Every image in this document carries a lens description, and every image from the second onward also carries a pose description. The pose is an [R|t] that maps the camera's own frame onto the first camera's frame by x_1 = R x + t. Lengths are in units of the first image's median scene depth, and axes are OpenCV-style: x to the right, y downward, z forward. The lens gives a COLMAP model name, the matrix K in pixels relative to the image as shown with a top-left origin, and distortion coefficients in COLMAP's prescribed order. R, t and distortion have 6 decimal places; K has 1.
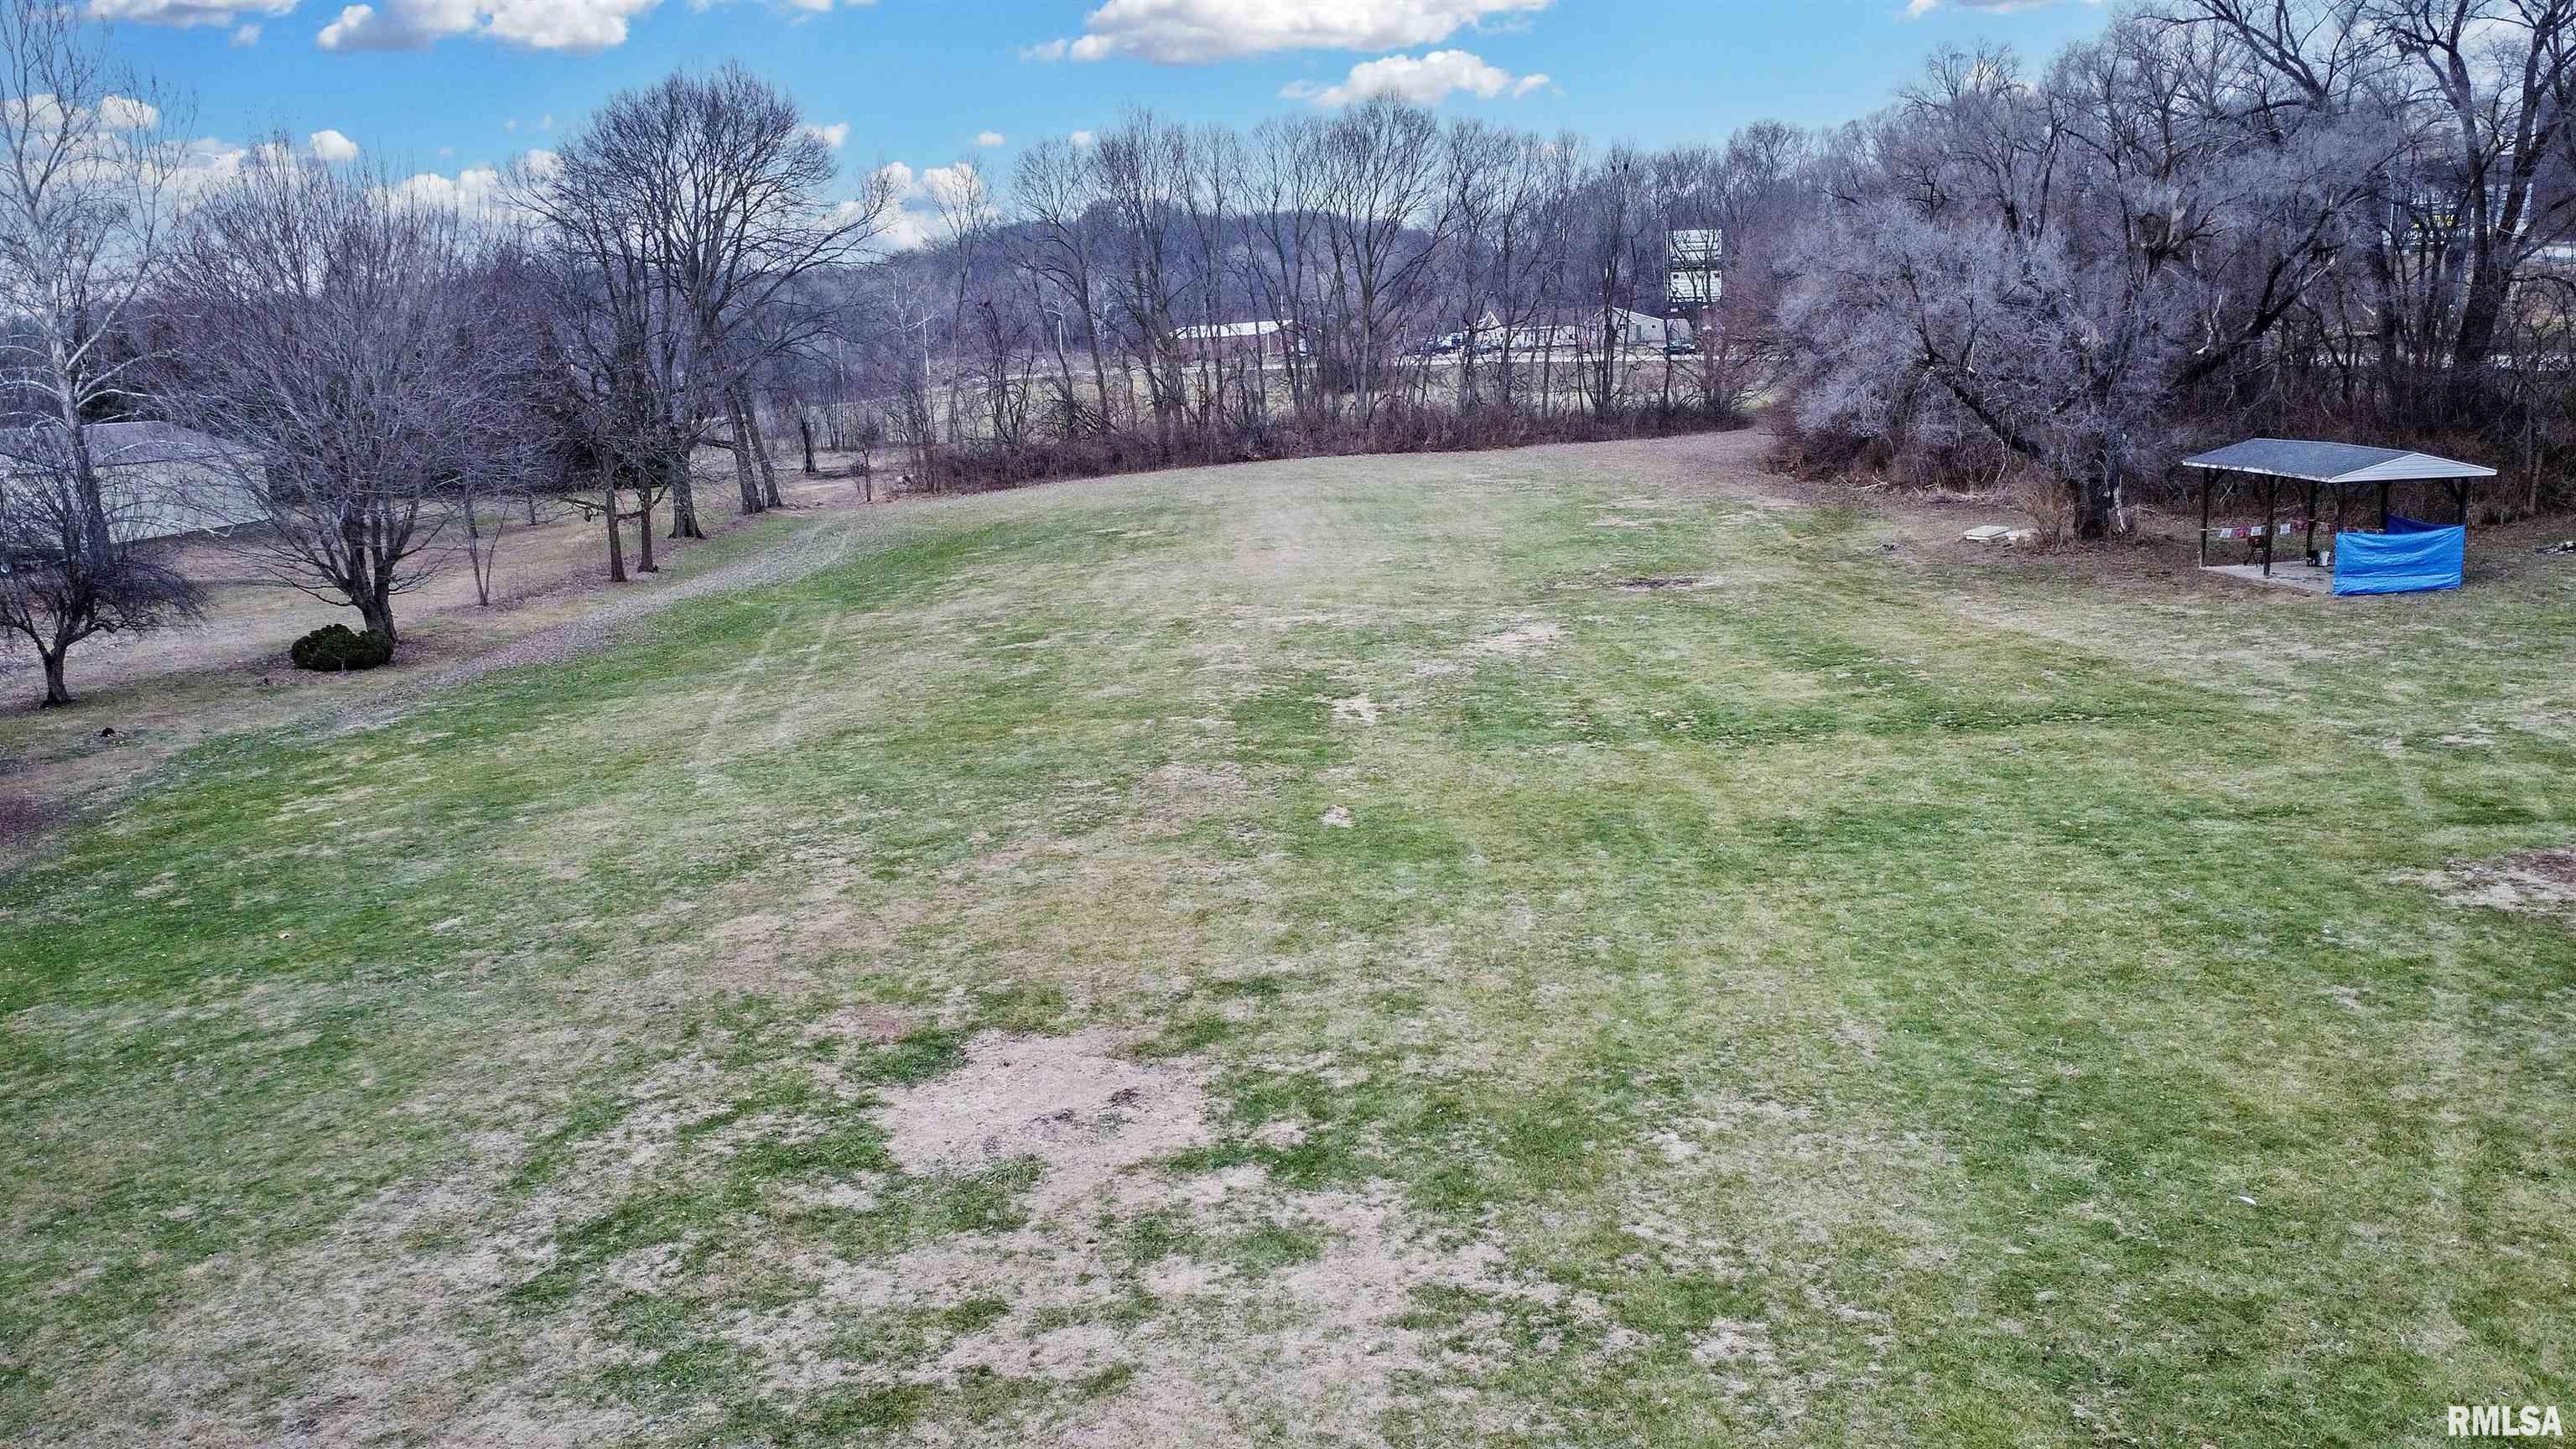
lens RADIAL K [[1946.7, 0, 1288.0], [0, 1946.7, 724.5], [0, 0, 1]] dist [0.000652, -0.004444]
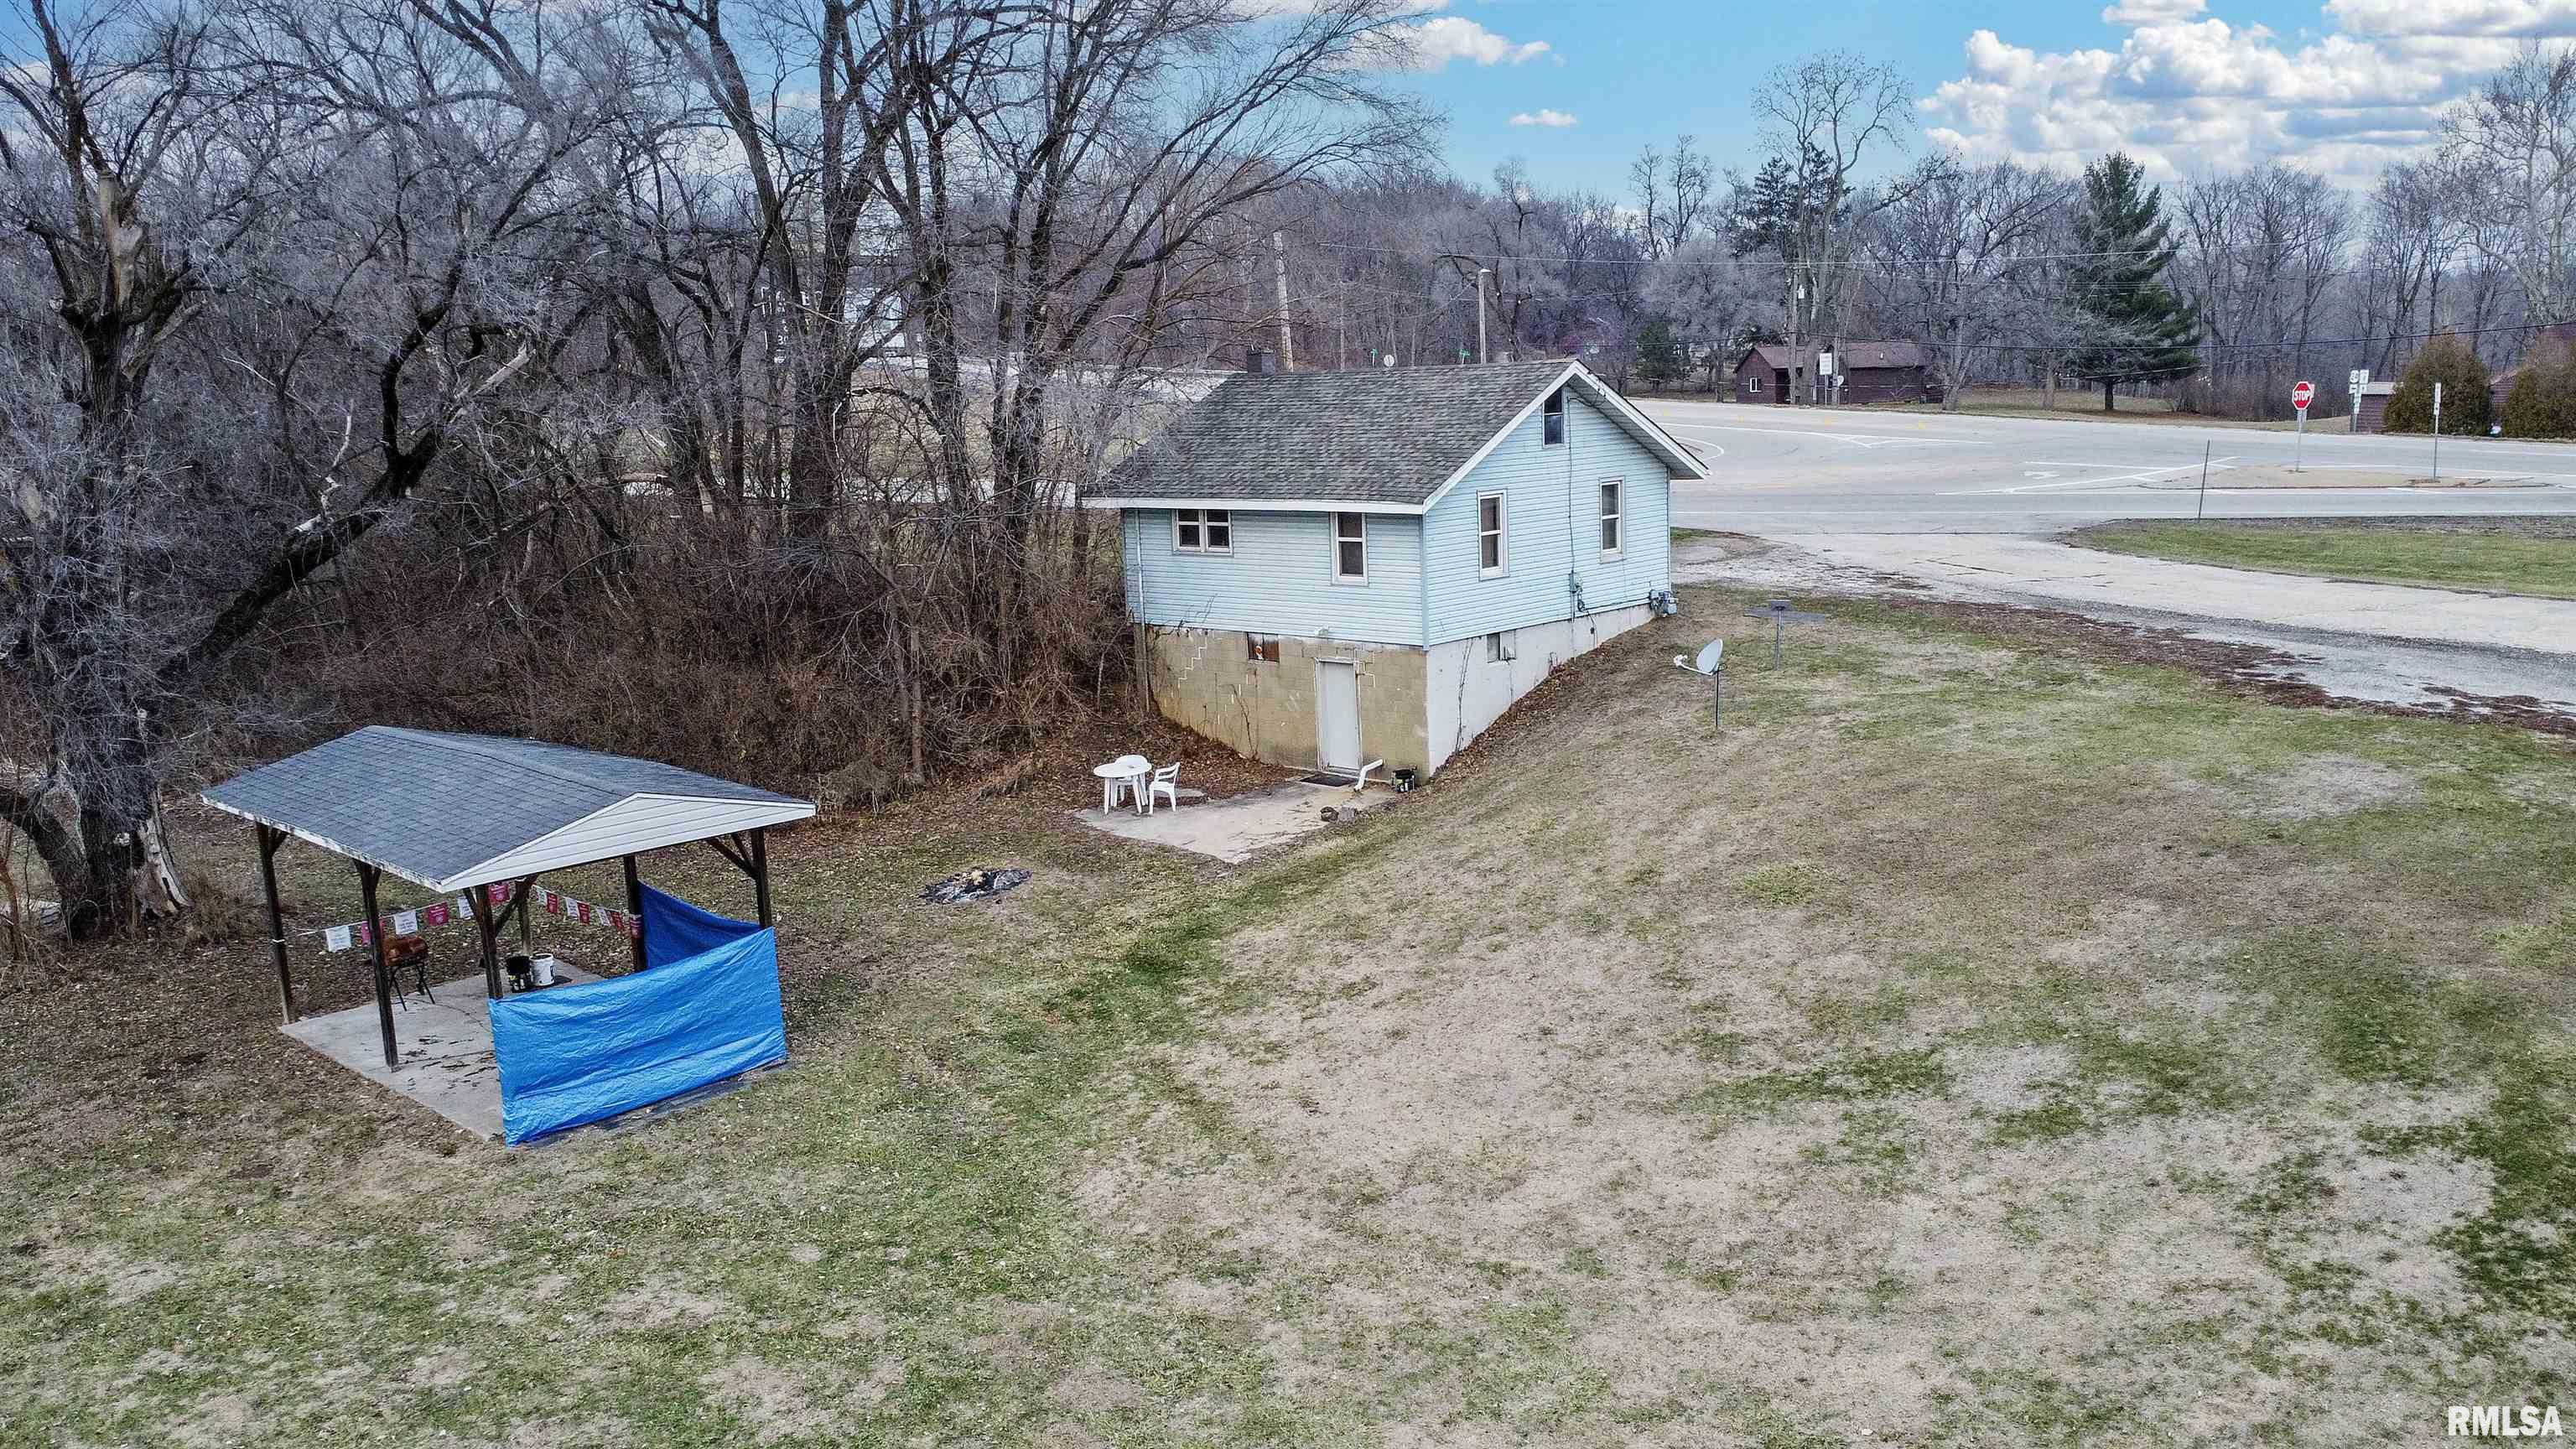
lens RADIAL K [[1924.5, 0, 1288.0], [0, 1924.5, 755.2], [0, 0, 1]] dist [0.006784, -0.008586]
pose [[0.741300, -0.114816, 0.661280, 0.341214], [0.139045, 0.990156, 0.016047, -0.113072], [-0.656613, 0.080052, 0.749968, 0.493007]]
